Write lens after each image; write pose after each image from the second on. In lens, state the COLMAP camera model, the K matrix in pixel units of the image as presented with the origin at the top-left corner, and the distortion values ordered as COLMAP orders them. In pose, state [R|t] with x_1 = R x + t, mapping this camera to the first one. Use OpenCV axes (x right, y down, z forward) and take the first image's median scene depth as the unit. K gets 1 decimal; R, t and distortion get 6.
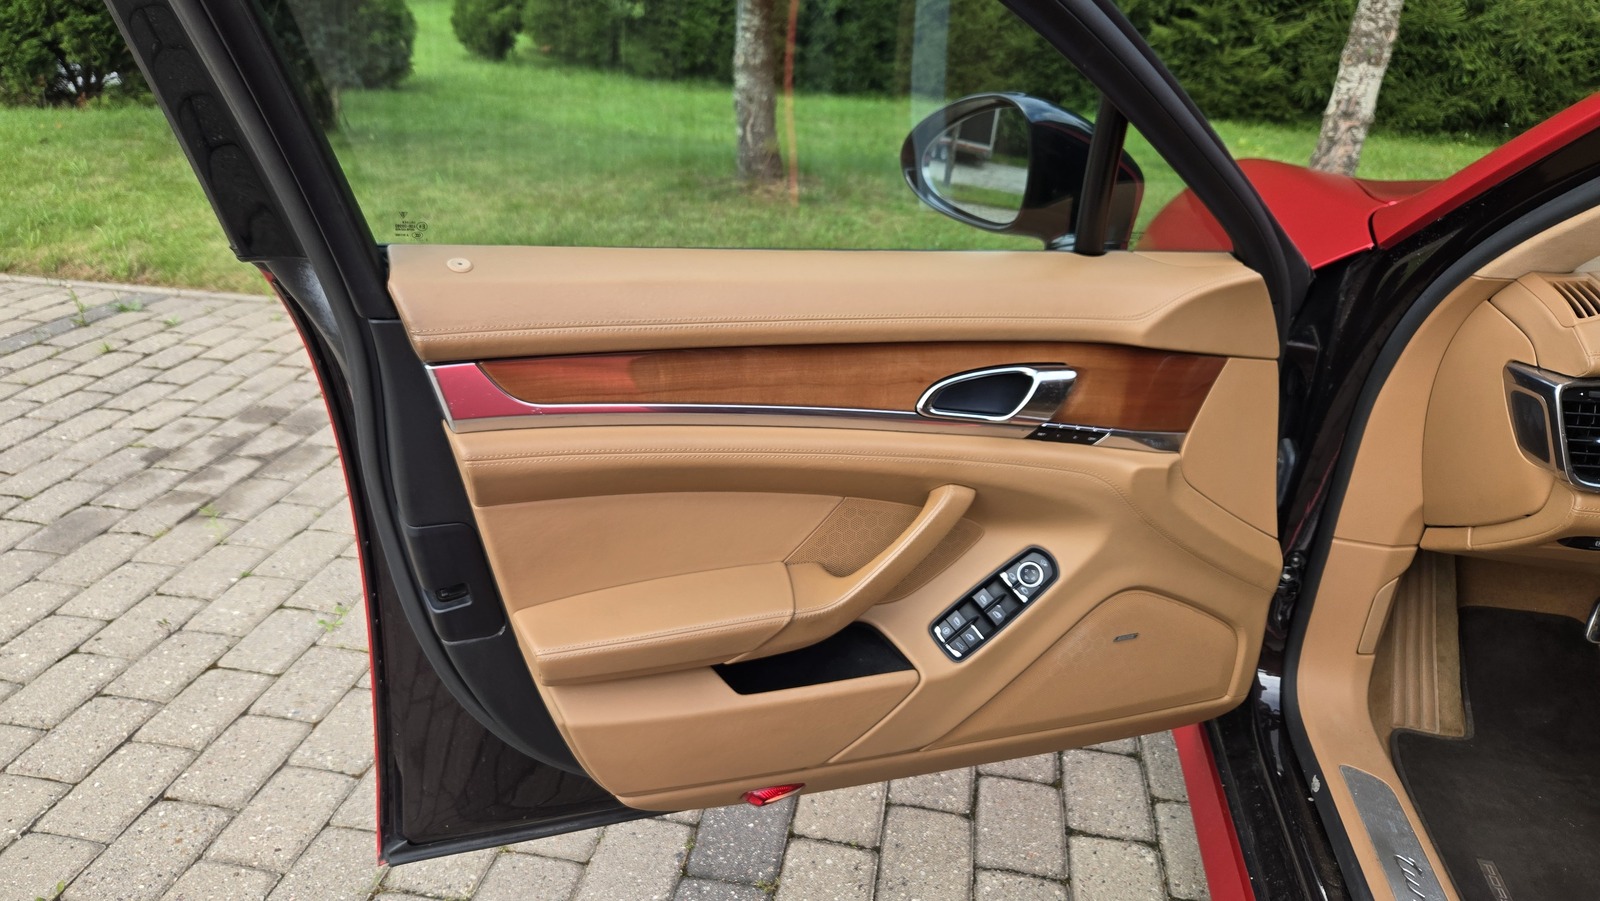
lens RADIAL K [[1089.5, 0, 789.3], [0, 1089.5, 464.6], [0, 0, 1]] dist [0.009375, -0.007362]
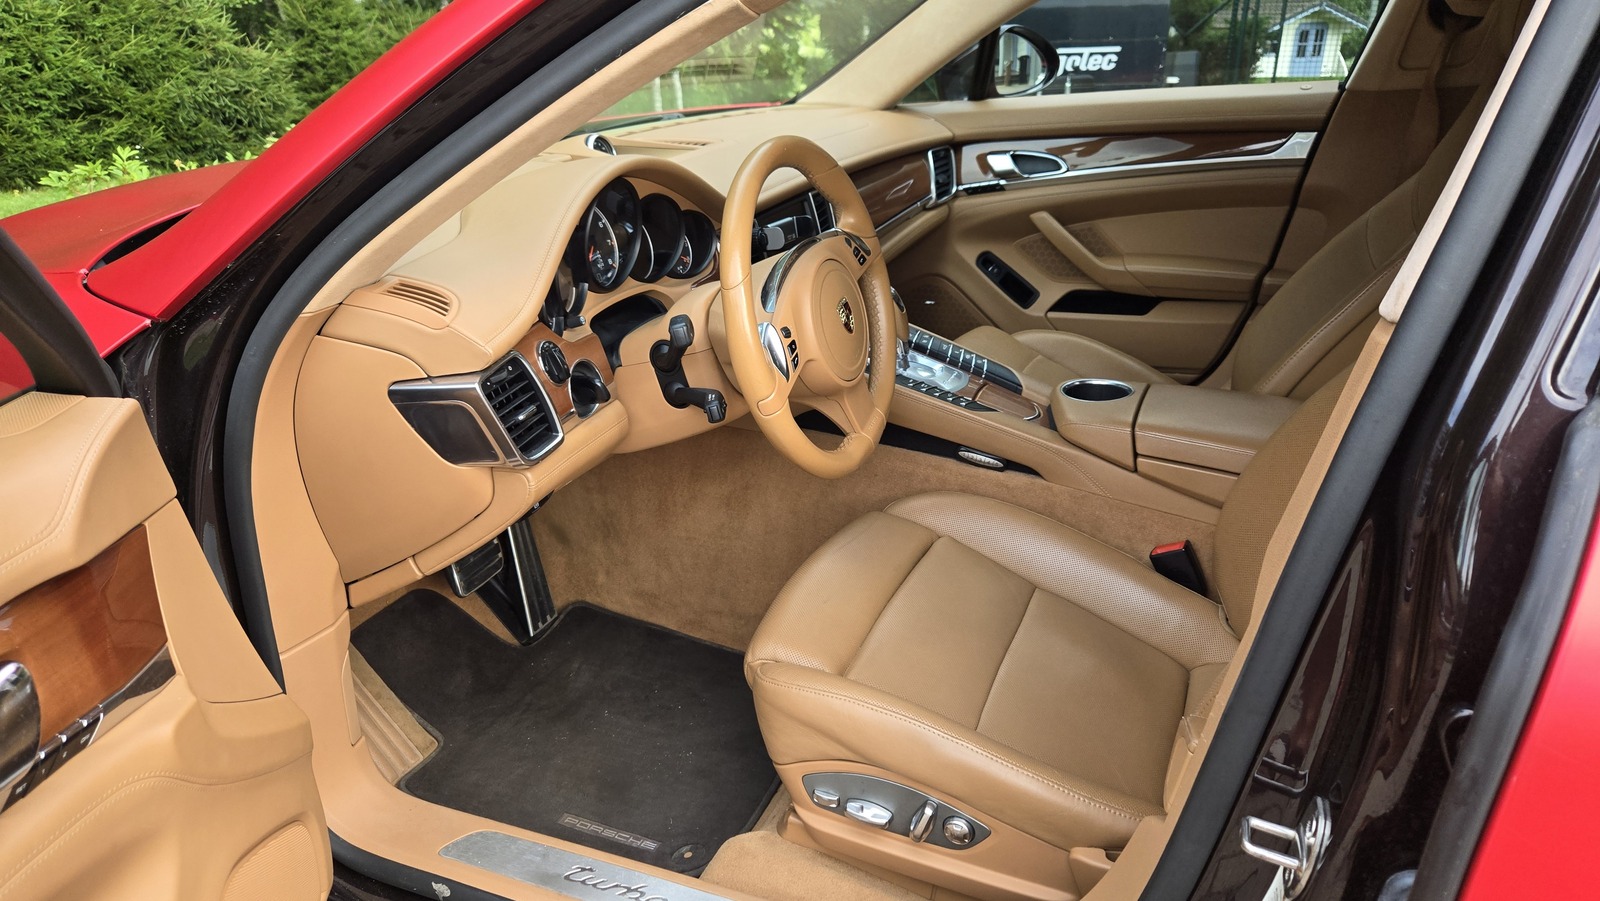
lens RADIAL K [[1089.5, 0, 800.2], [0, 1089.5, 452.4], [0, 0, 1]] dist [0.009375, -0.007362]
pose [[0.205312, -0.407996, 0.889599, -0.111143], [0.438513, 0.850966, 0.289073, -0.155483], [-0.874959, 0.330750, 0.353626, 0.380207]]
